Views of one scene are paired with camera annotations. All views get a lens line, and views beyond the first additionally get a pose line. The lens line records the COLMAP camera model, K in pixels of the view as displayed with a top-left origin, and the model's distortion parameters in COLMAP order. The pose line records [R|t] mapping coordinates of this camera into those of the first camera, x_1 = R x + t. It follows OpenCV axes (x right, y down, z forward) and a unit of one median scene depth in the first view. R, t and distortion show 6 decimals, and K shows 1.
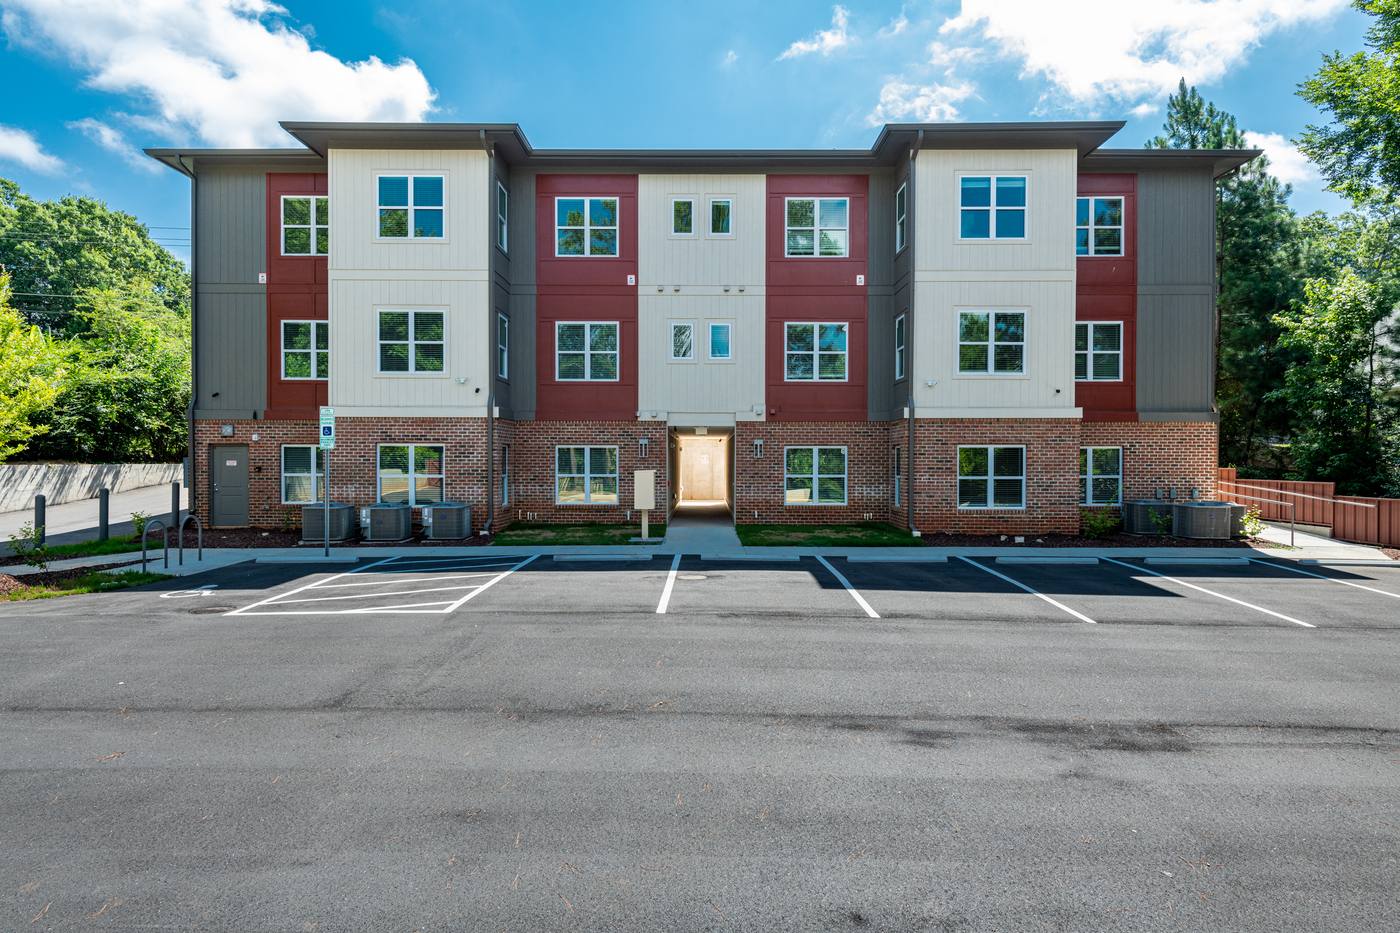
lens RADIAL K [[667.7, 0, 717.2], [0, 667.7, 470.9], [0, 0, 1]] dist [-0.002498, -0.000784]
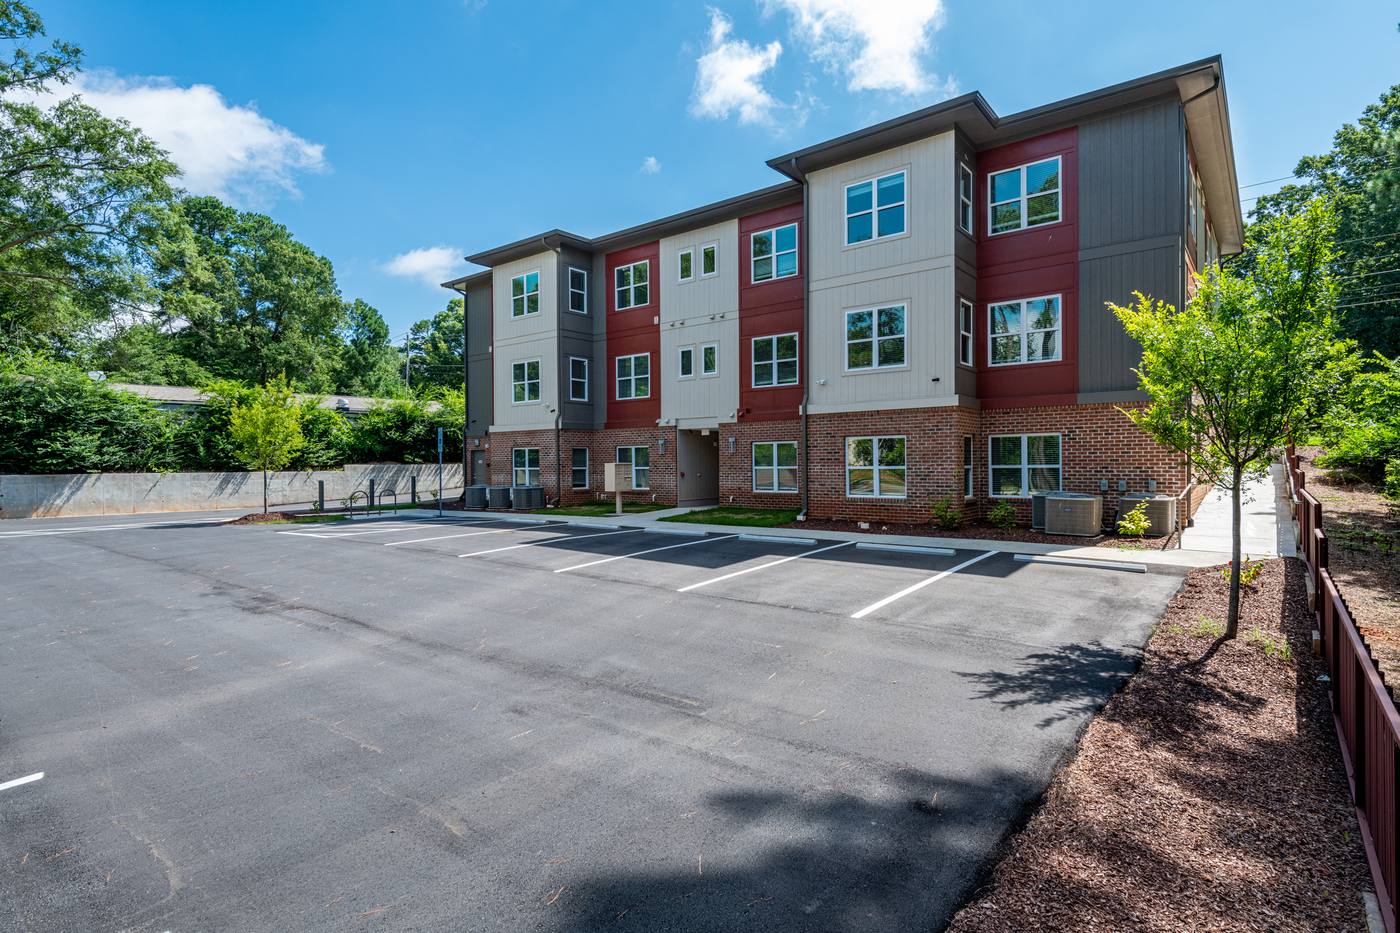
lens RADIAL K [[673.5, 0, 707.1], [0, 673.5, 468.0], [0, 0, 1]] dist [0.007177, -0.001170]
pose [[0.795344, -0.006932, -0.606119, 0.793455], [0.009648, 0.999953, 0.001224, 0.006867], [0.606082, -0.006821, 0.795373, -0.007330]]
